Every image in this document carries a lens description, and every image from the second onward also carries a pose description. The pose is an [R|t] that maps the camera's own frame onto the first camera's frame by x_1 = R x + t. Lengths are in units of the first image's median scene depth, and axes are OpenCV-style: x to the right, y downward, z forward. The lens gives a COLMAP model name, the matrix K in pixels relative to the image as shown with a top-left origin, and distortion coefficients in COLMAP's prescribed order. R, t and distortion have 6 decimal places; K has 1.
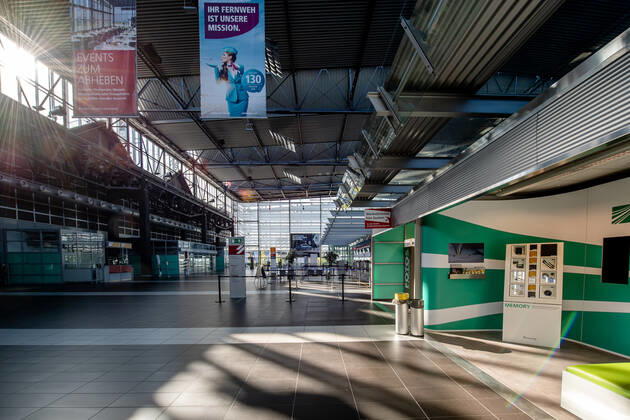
lens RADIAL K [[288.4, 0, 317.6], [0, 288.4, 238.4], [0, 0, 1]] dist [-0.023575, -0.000853]
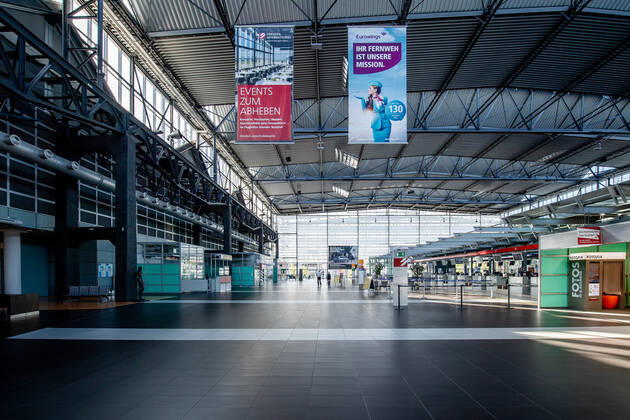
lens RADIAL K [[288.4, 0, 317.6], [0, 288.4, 238.4], [0, 0, 1]] dist [-0.023575, -0.000853]
pose [[0.998917, -0.000457, -0.046521, -0.482396], [-0.001449, 0.999161, -0.040933, -0.005789], [0.046500, 0.040956, 0.998078, -0.111755]]
